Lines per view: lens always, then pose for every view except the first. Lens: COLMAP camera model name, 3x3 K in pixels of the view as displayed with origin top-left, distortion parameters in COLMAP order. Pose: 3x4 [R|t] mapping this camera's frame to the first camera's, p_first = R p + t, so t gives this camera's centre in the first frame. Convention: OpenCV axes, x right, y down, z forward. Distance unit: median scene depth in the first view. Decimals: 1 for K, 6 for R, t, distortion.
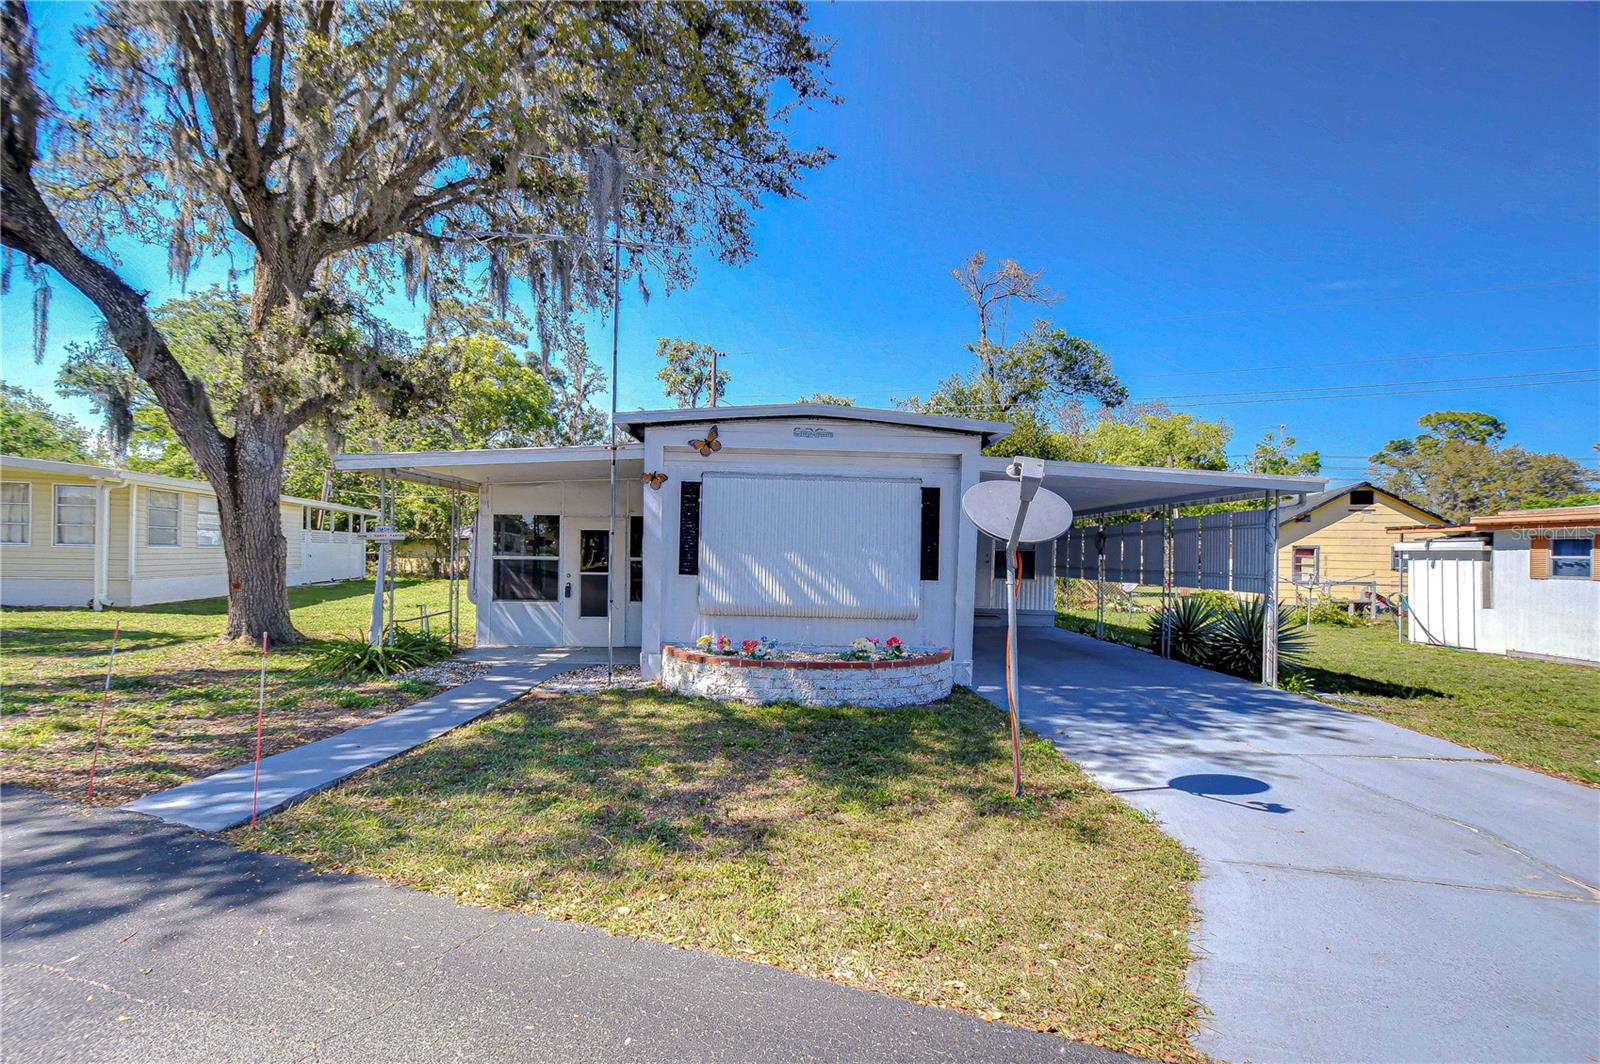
lens RADIAL K [[703.2, 0, 796.9], [0, 703.2, 556.0], [0, 0, 1]] dist [0.012480, -0.009453]
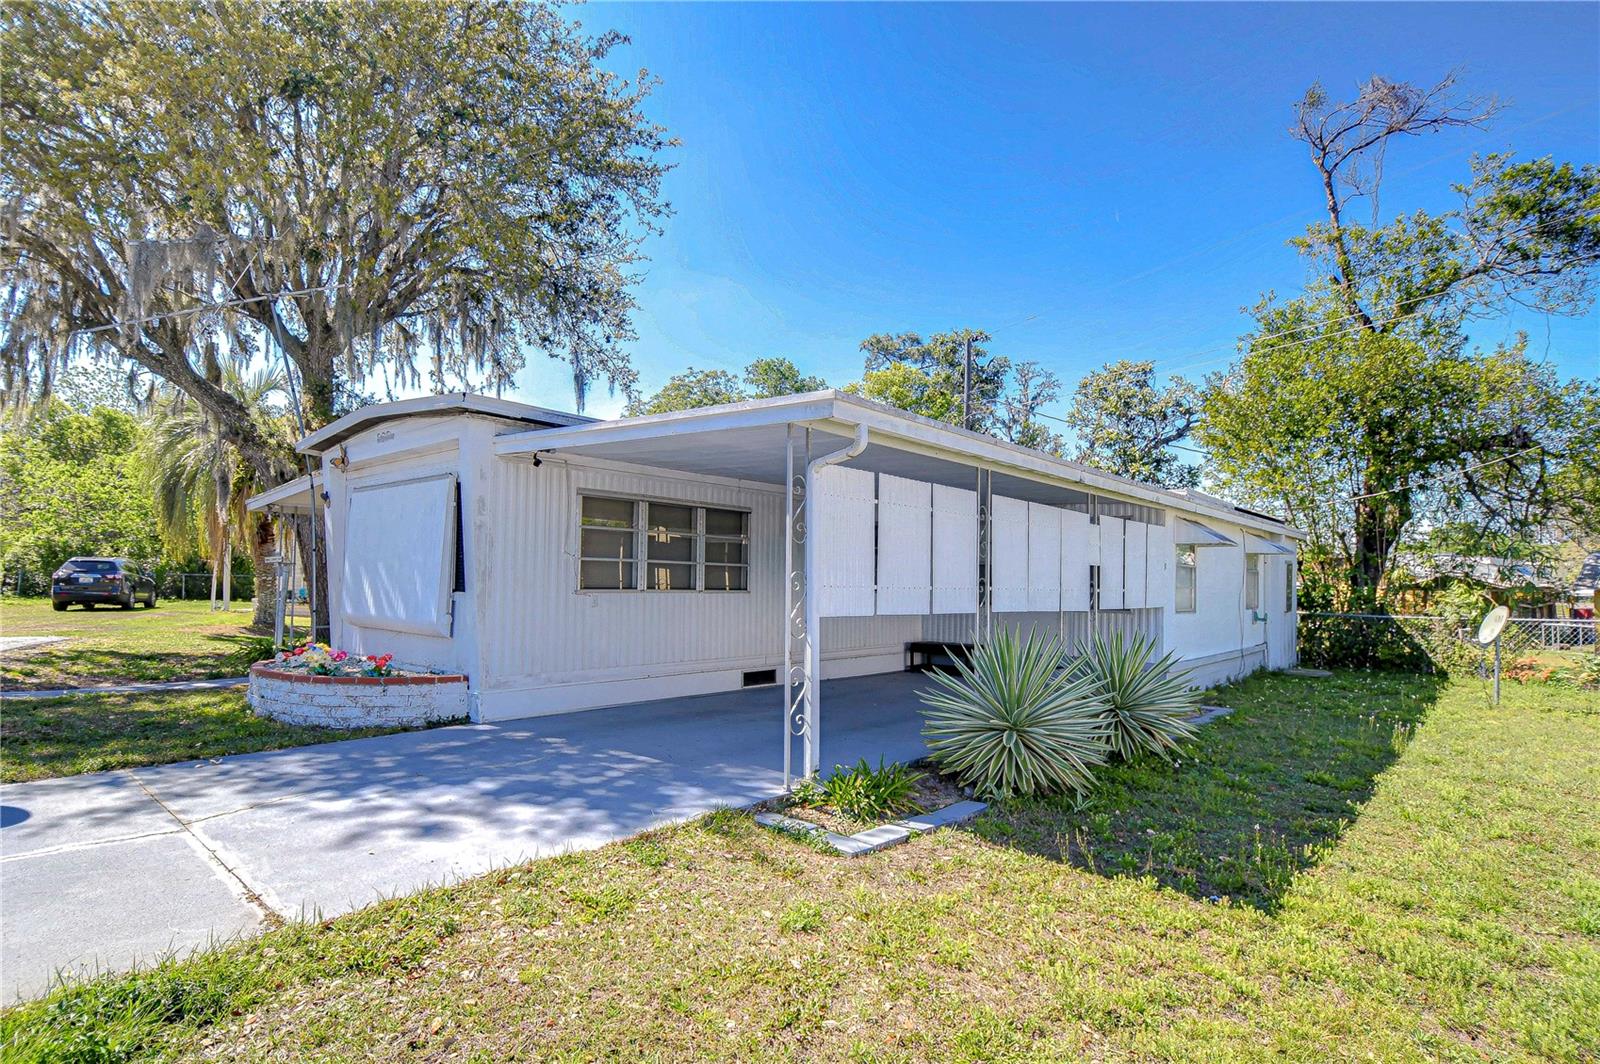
lens RADIAL K [[803.3, 0, 799.5], [0, 803.3, 560.1], [0, 0, 1]] dist [0.011464, -0.014536]
pose [[0.740756, -0.030056, -0.671101, 1.157167], [0.000083, 0.999003, -0.044650, 0.040861], [0.671774, 0.033019, 0.740020, 0.569952]]
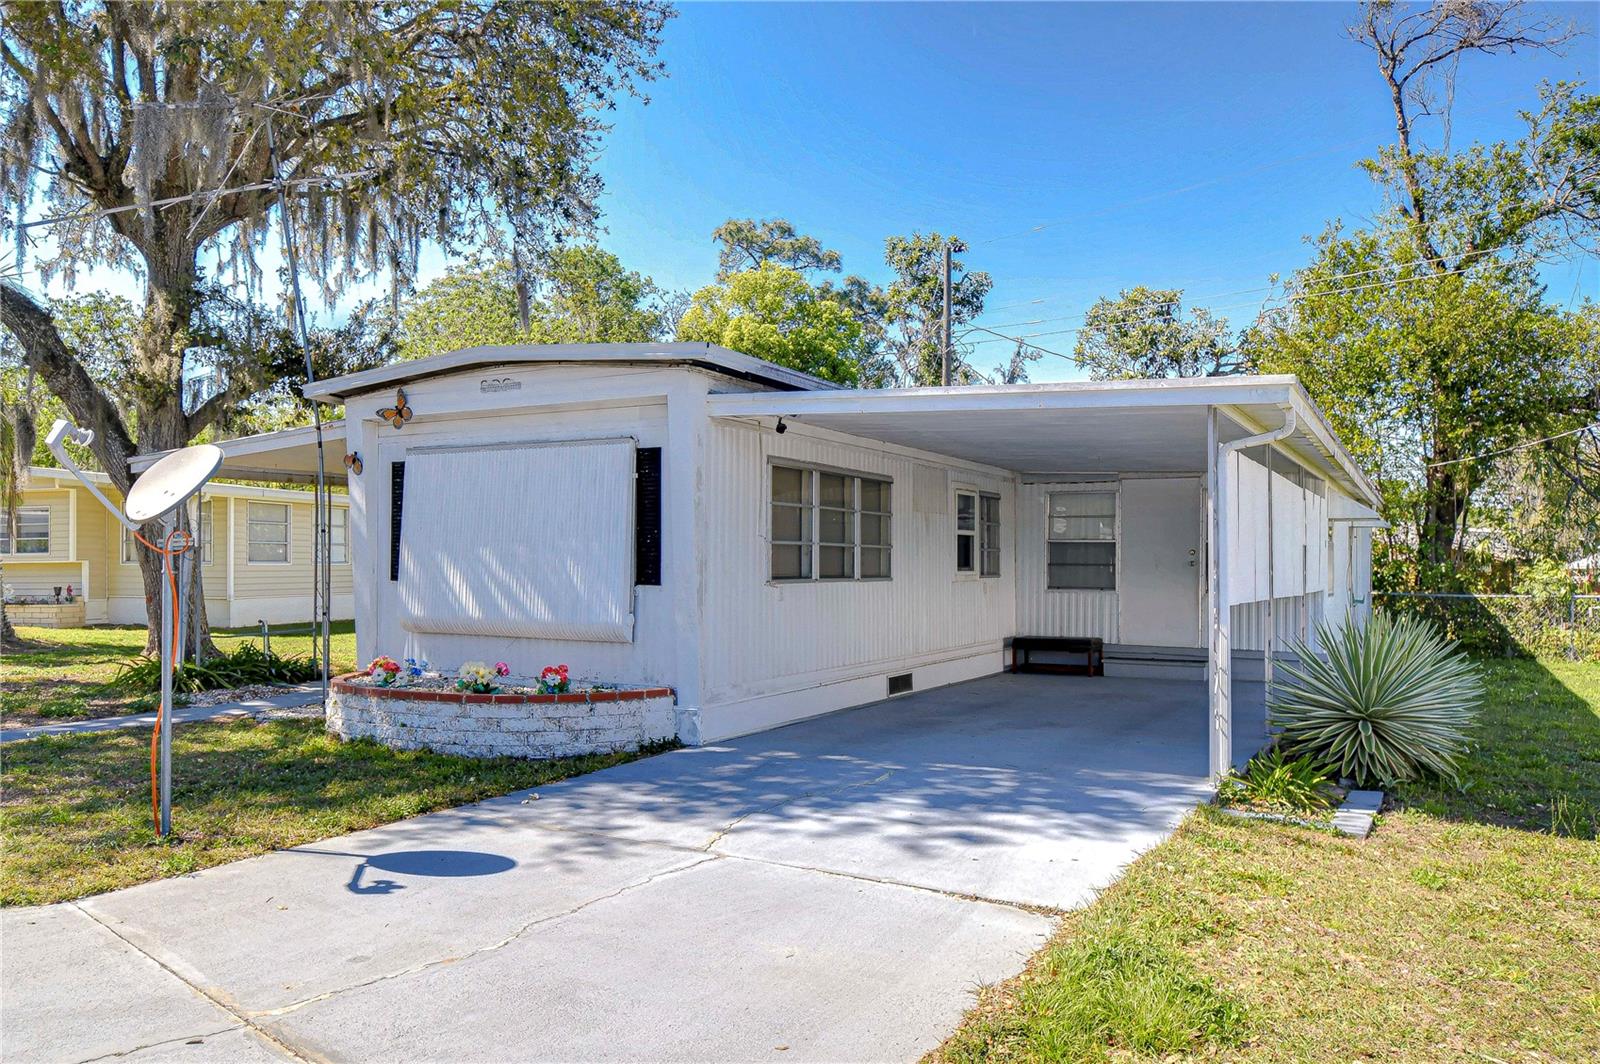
lens RADIAL K [[1138.4, 0, 801.1], [0, 1138.4, 551.6], [0, 0, 1]] dist [-0.003010, -0.007309]
pose [[0.868564, -0.024181, -0.494987, 0.873586], [0.014594, 0.999624, -0.023225, 0.030750], [0.495362, 0.012949, 0.868590, 0.124440]]
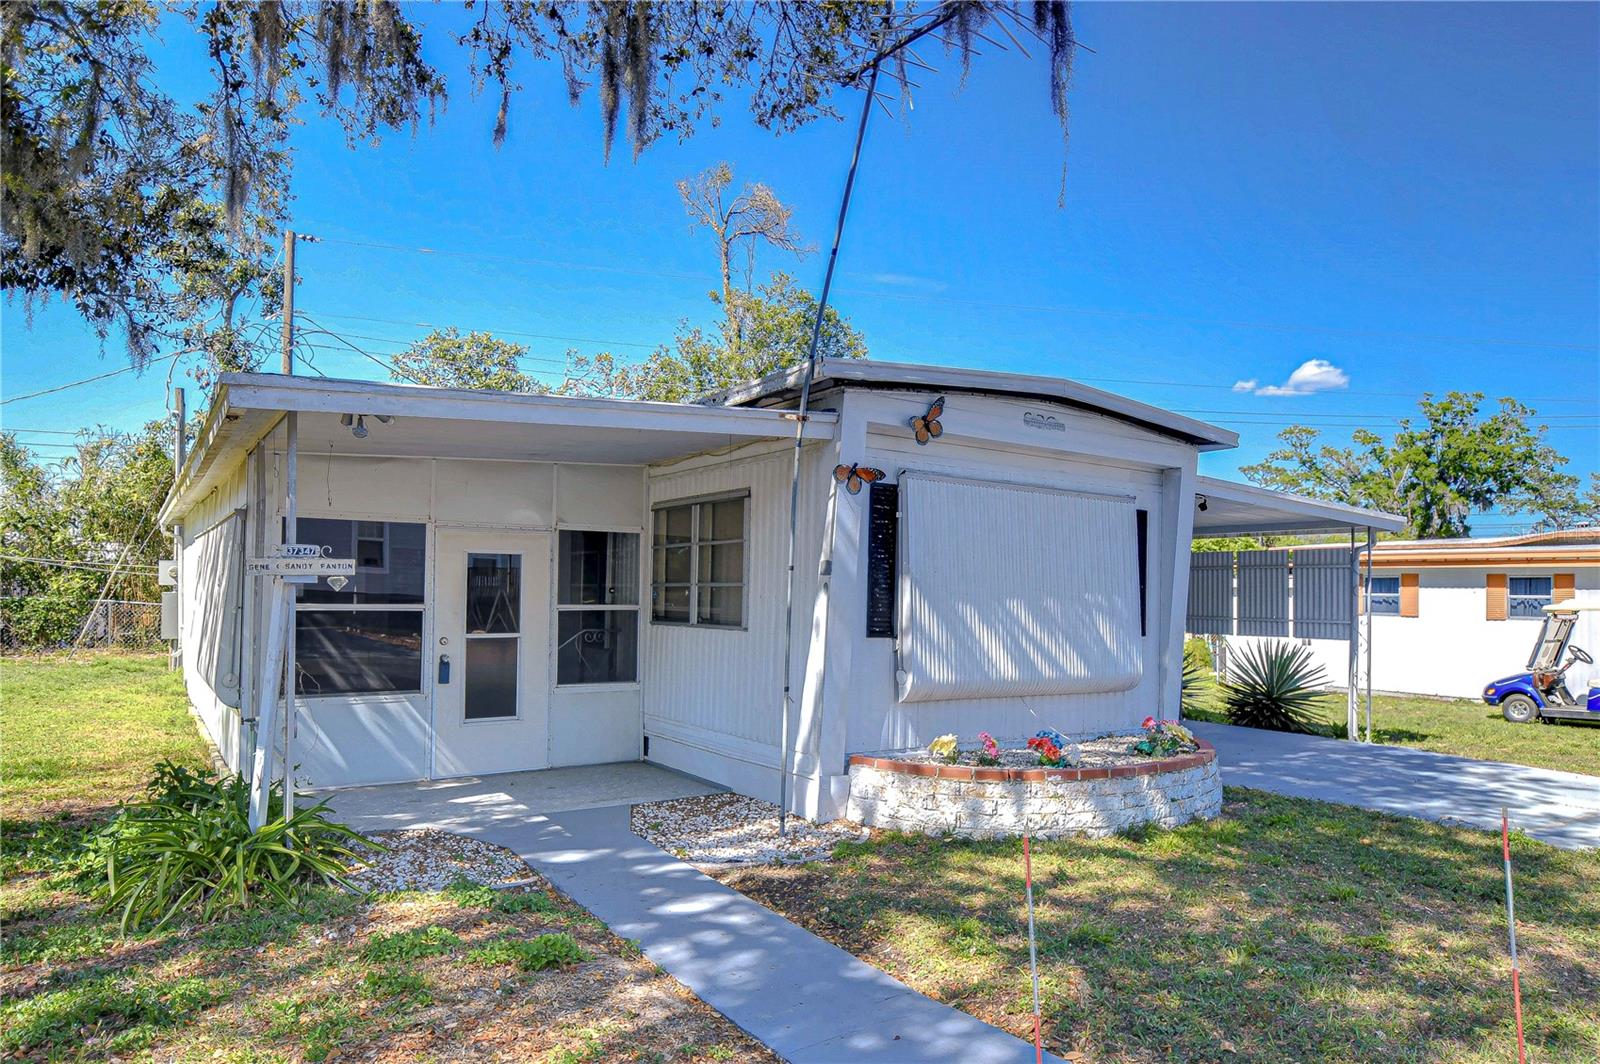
lens RADIAL K [[1006.6, 0, 802.6], [0, 1006.6, 572.2], [0, 0, 1]] dist [-0.007788, -0.001971]
pose [[0.833878, 0.007148, 0.551902, -0.695219], [-0.001011, 0.999934, -0.011423, -0.019605], [-0.551948, 0.008968, 0.833830, 0.322908]]
